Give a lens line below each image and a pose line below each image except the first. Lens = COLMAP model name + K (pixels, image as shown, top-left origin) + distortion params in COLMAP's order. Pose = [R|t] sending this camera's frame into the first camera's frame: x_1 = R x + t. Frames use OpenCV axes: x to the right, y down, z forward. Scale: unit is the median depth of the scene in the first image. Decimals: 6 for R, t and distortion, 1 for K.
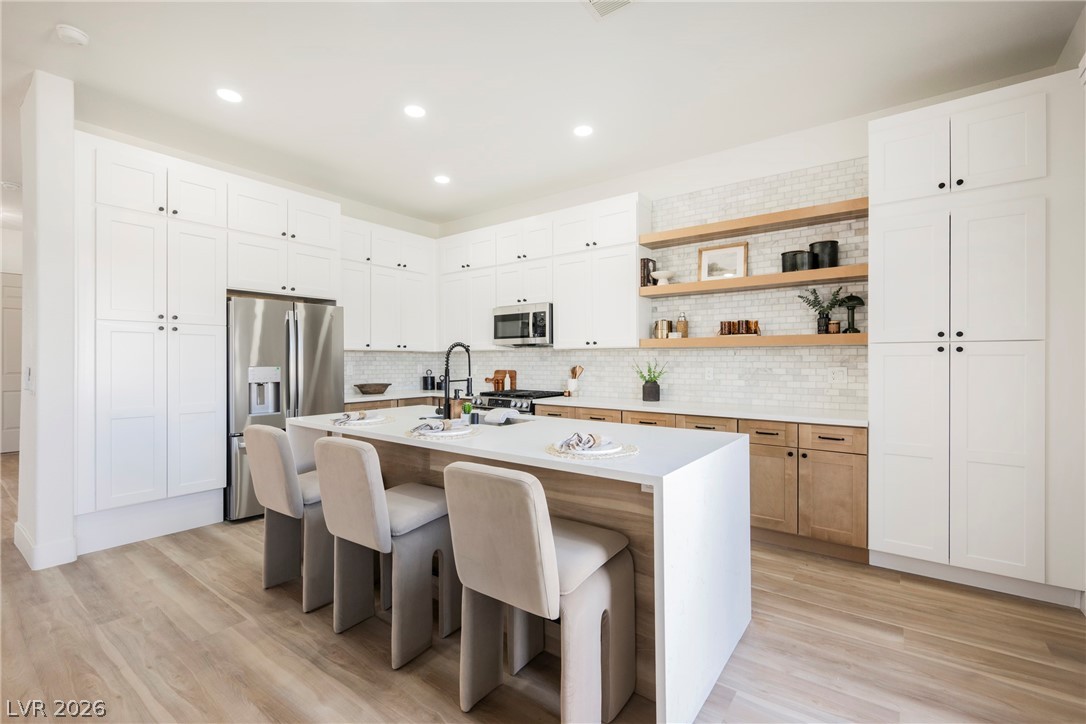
lens RADIAL K [[482.0, 0, 543.0], [0, 482.0, 362.0], [0, 0, 1]] dist [-0.002197, 0.000465]
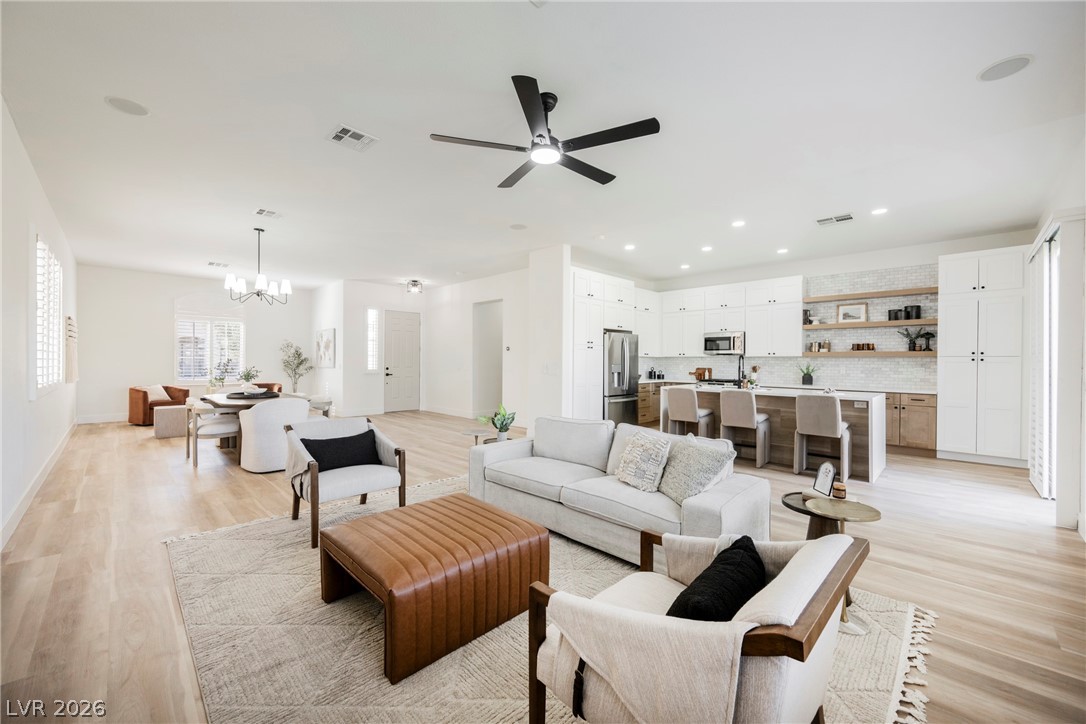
lens RADIAL K [[420.7, 0, 548.4], [0, 420.7, 363.8], [0, 0, 1]] dist [-0.000984, -0.000365]
pose [[0.989672, 0.009364, -0.143047, -0.642304], [-0.009031, 0.999955, 0.002982, 0.003626], [0.143069, -0.001659, 0.989711, -0.917133]]
